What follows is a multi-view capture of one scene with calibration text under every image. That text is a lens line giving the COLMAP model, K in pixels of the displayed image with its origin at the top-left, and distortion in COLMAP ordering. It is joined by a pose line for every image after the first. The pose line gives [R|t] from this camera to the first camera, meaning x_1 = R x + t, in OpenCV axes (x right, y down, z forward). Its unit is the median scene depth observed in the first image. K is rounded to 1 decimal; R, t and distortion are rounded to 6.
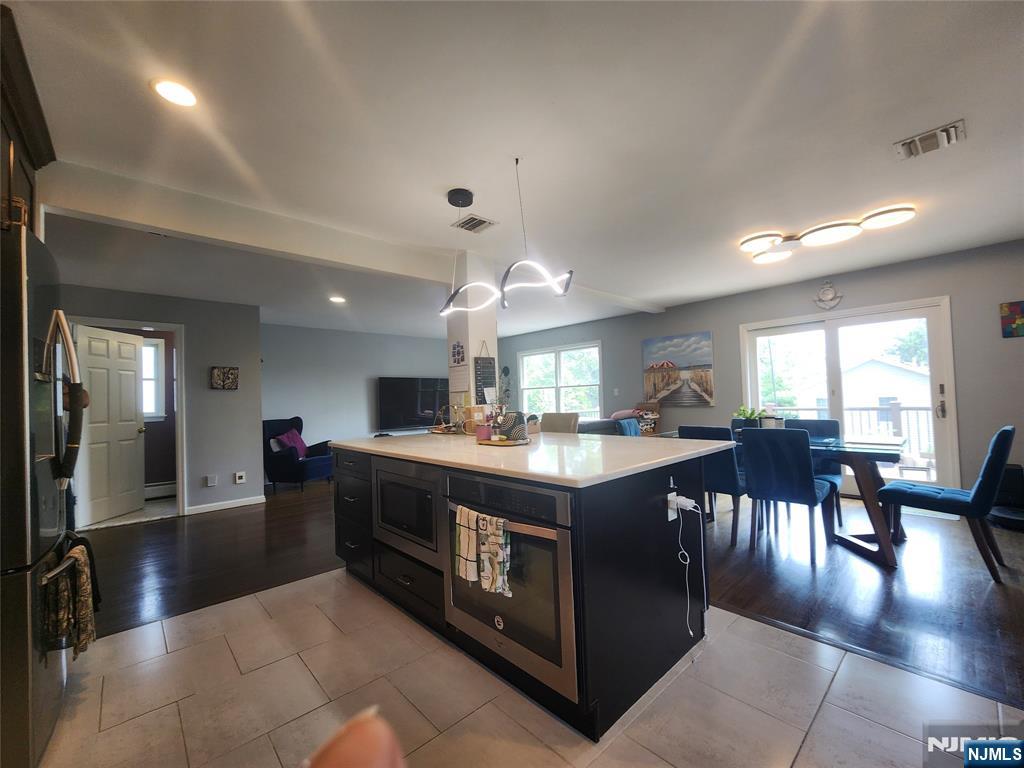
lens RADIAL K [[420.7, 0, 514.5], [0, 420.7, 389.0], [0, 0, 1]] dist [-0.006375, 0.001809]
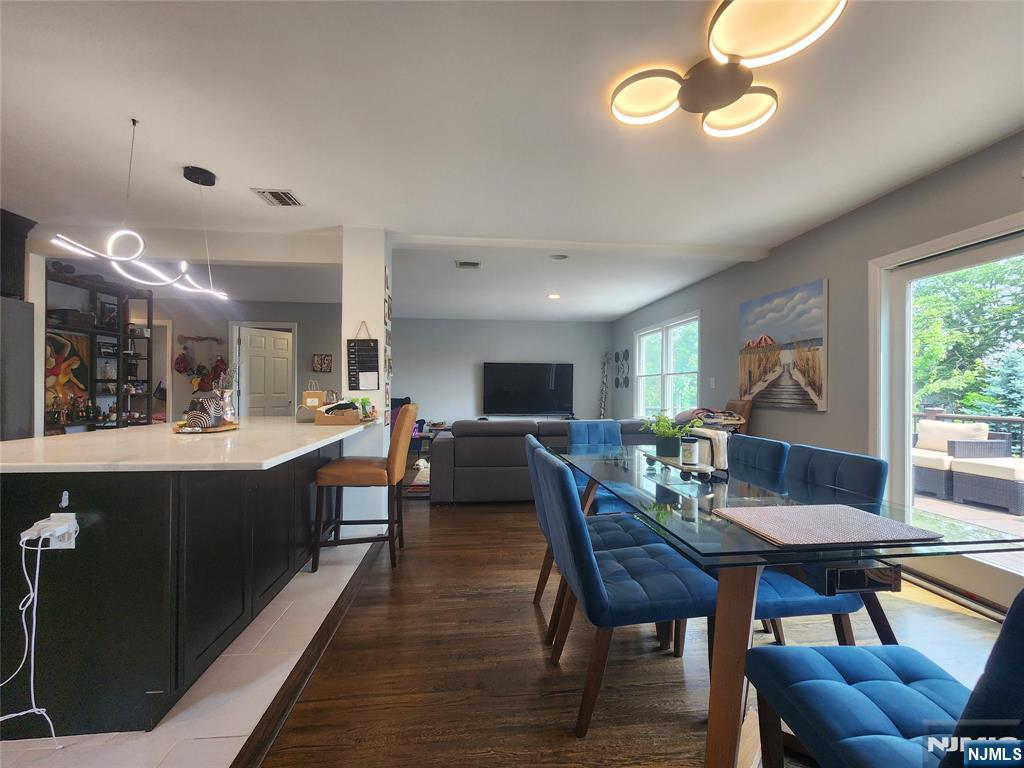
lens RADIAL K [[420.7, 0, 516.2], [0, 420.7, 387.3], [0, 0, 1]] dist [-0.006375, 0.001809]
pose [[0.799157, 0.032539, -0.600241, 0.457478], [-0.015895, 0.999329, 0.033010, -0.003776], [0.600912, -0.016839, 0.799138, 0.281727]]
